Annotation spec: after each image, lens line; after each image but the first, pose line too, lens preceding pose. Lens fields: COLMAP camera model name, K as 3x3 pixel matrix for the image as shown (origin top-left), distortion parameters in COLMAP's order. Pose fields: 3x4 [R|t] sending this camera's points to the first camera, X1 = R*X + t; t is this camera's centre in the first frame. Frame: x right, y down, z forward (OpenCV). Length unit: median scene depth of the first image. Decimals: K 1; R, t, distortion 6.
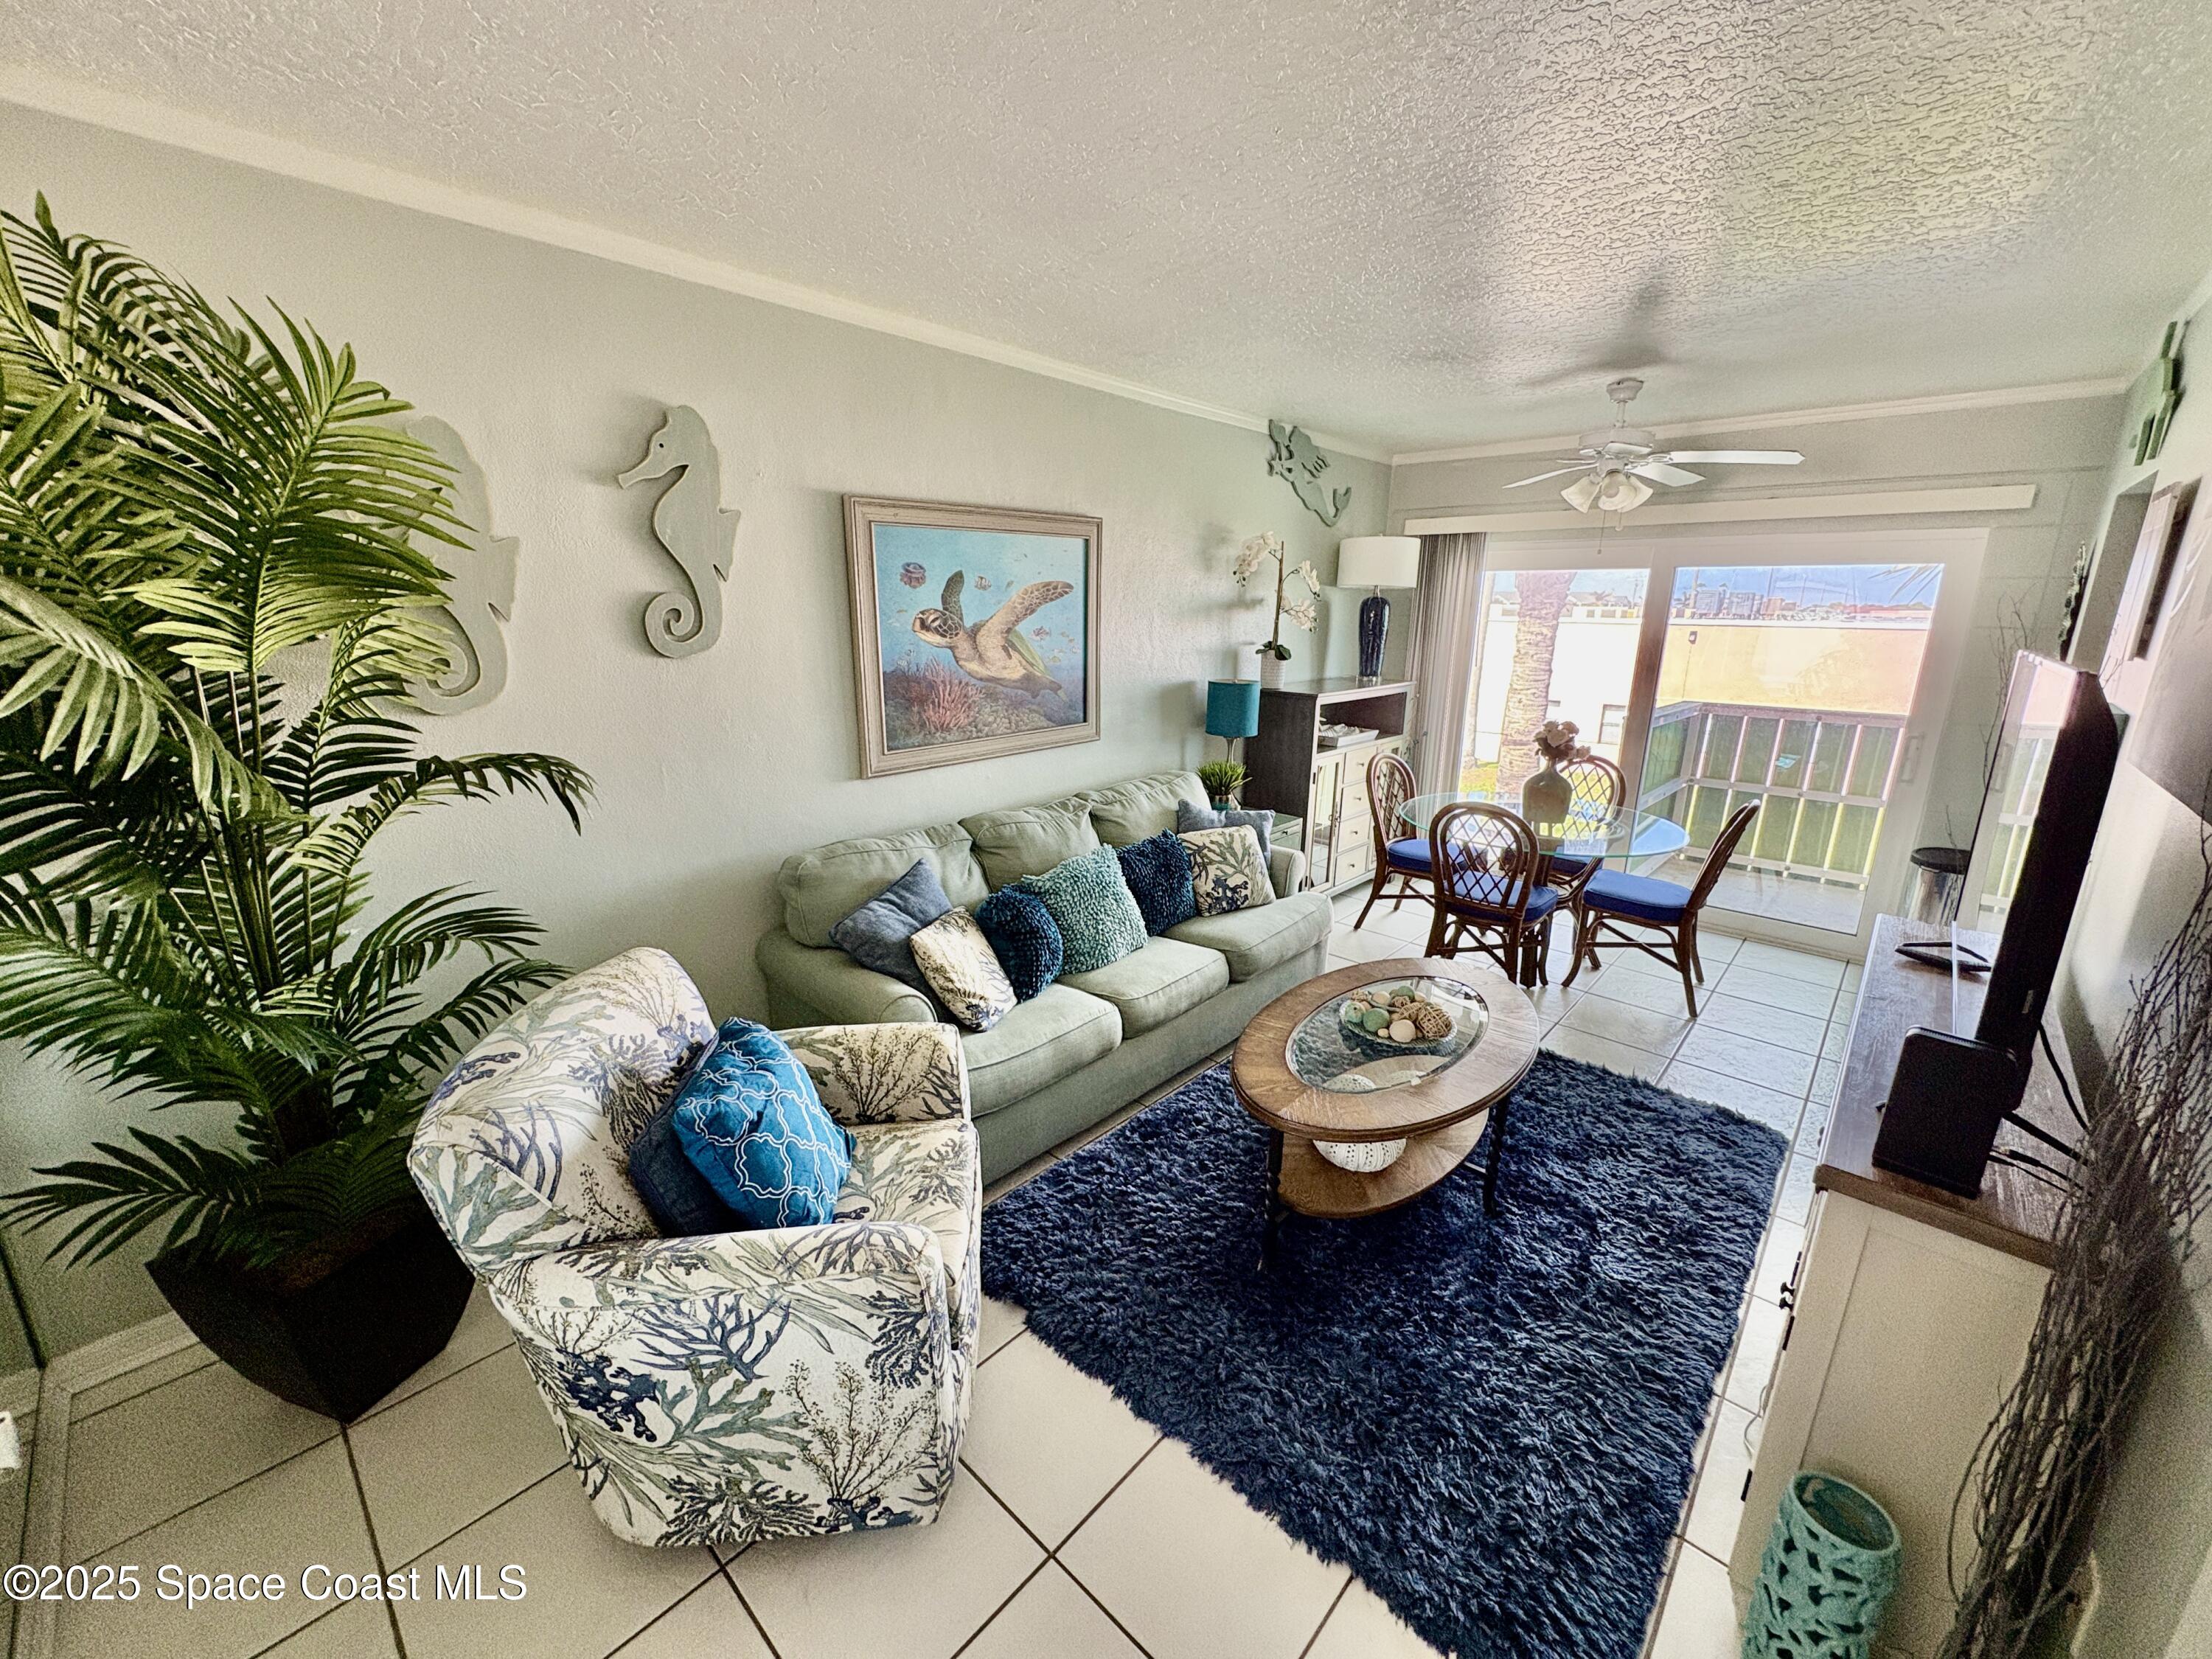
lens RADIAL K [[881.5, 0, 1106.1], [0, 881.5, 826.6], [0, 0, 1]] dist [0.001828, 0.000125]
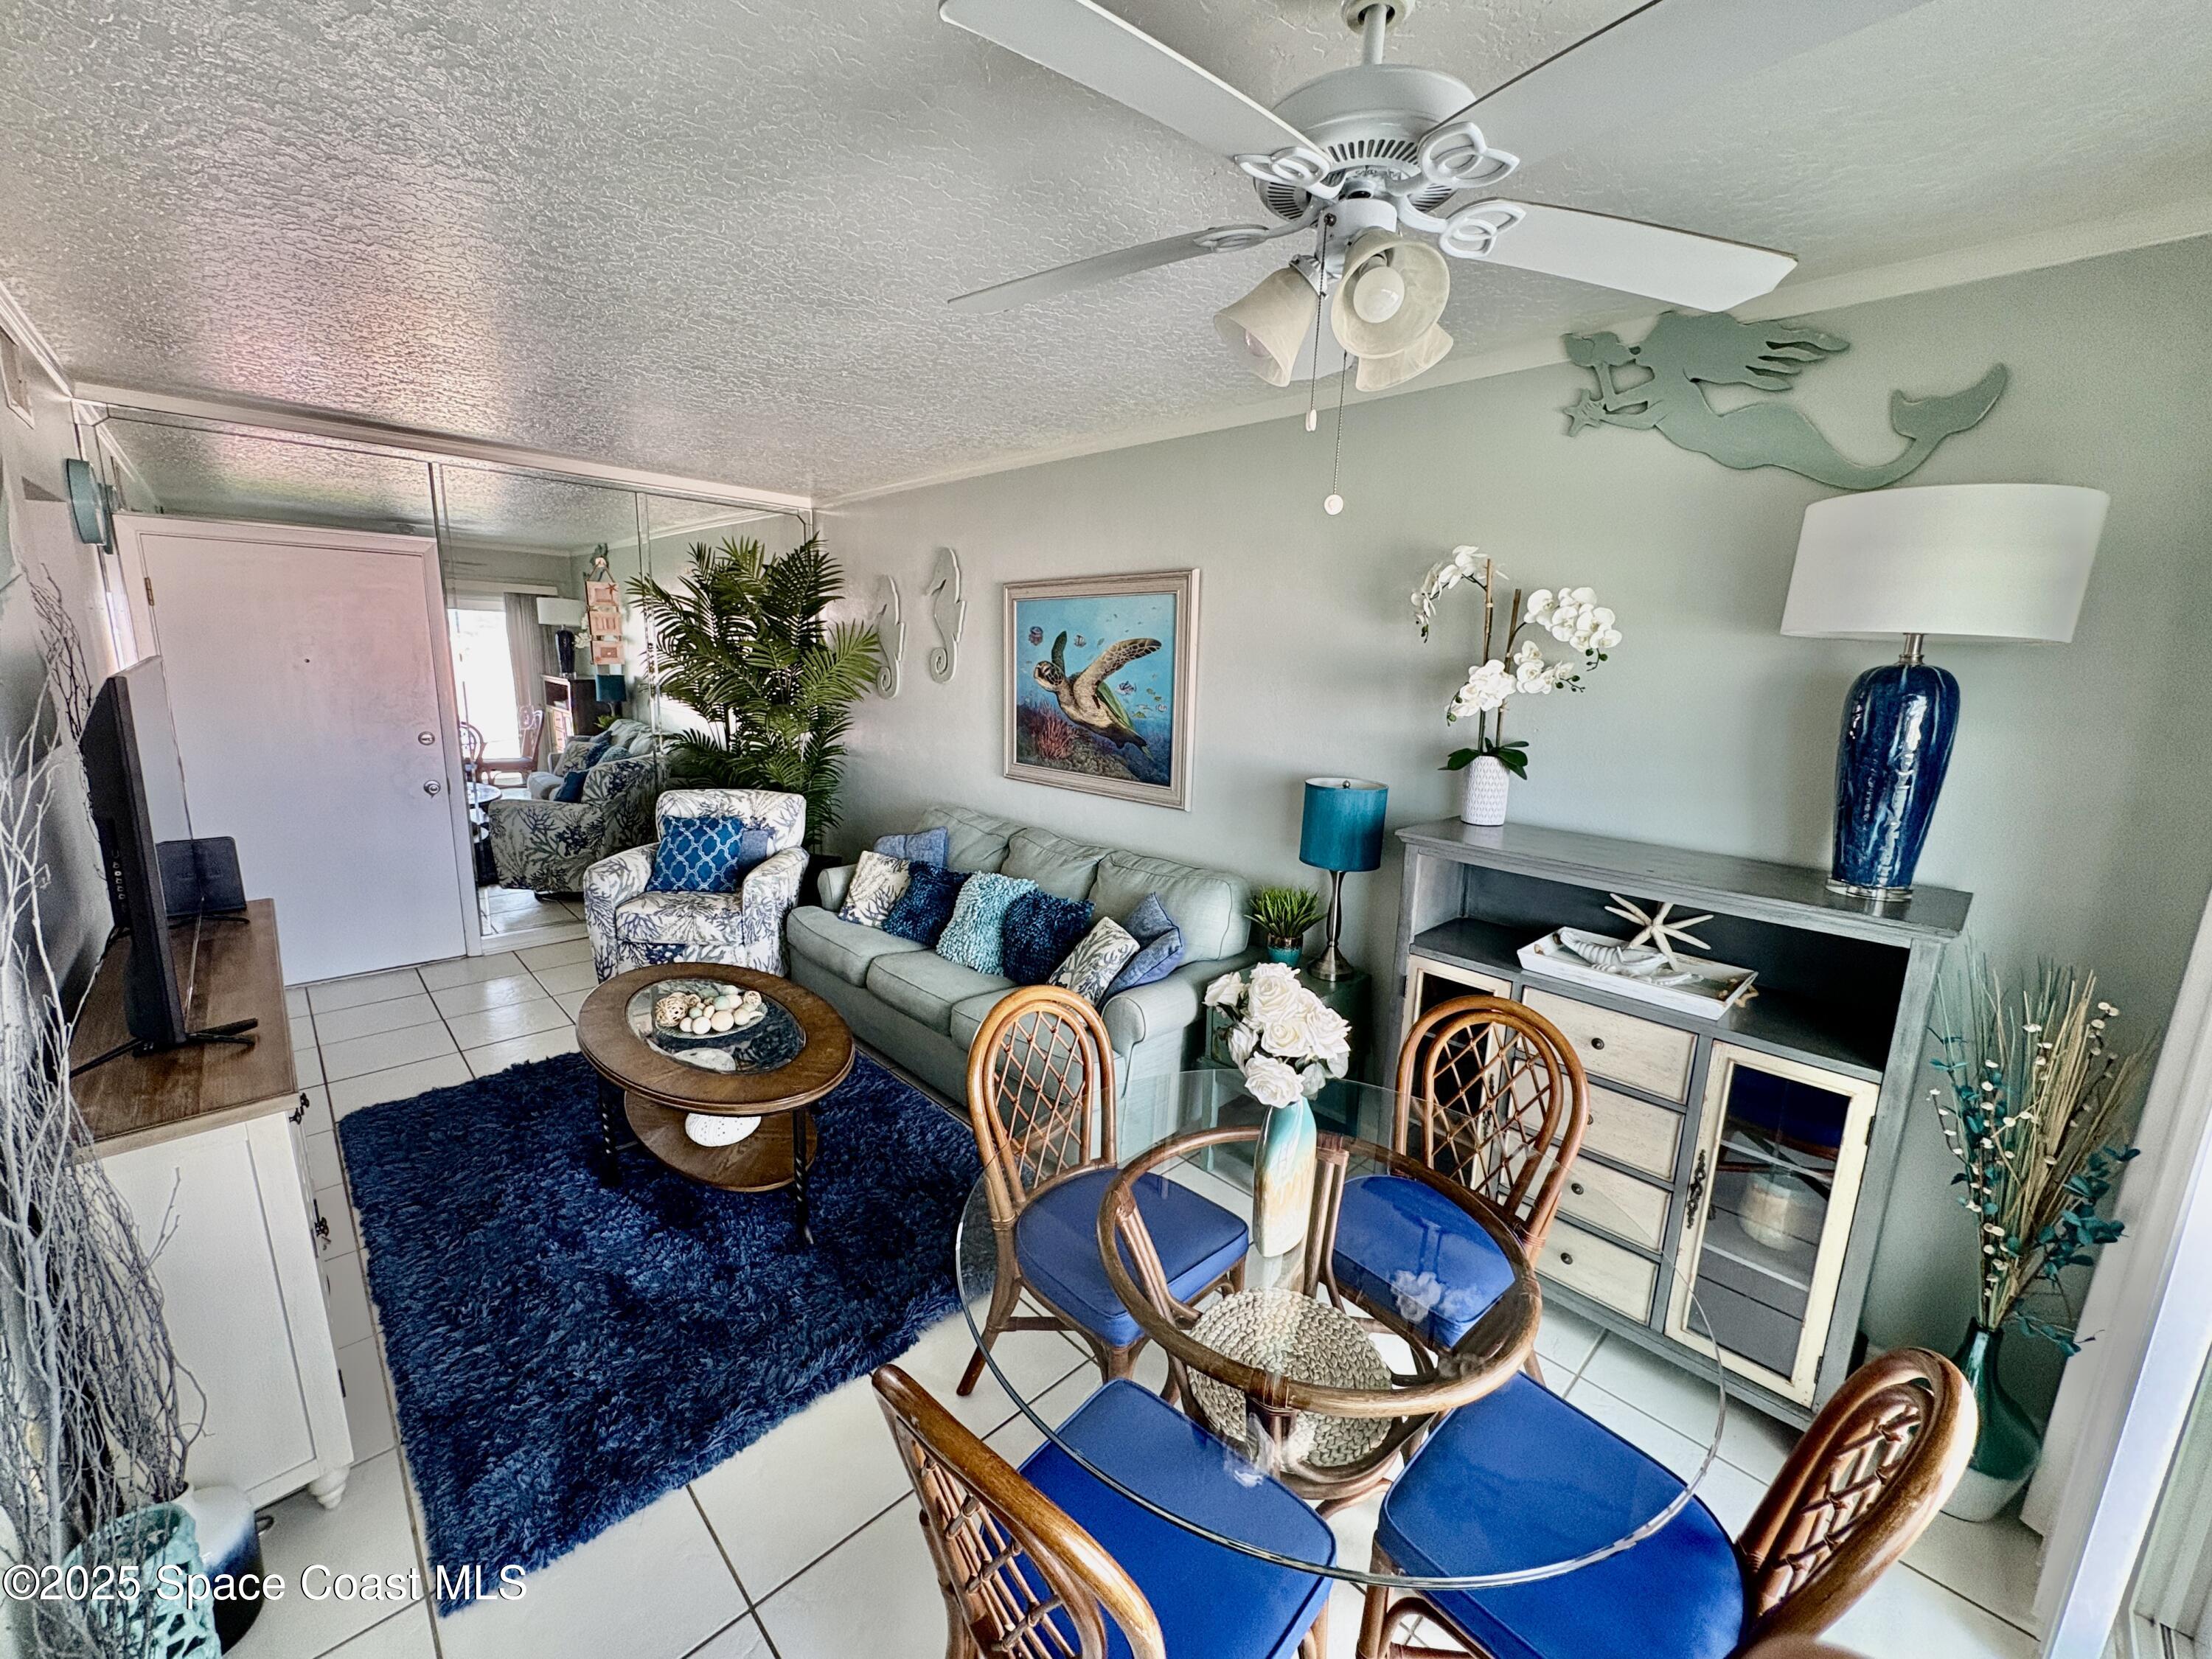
lens RADIAL K [[881.5, 0, 1105.4], [0, 881.5, 834.1], [0, 0, 1]] dist [0.001828, 0.000125]
pose [[-0.049522, 0.189188, -0.980691, 1.016696], [-0.277295, 0.940690, 0.195474, -0.262100], [0.959508, 0.281621, 0.005876, 1.053812]]
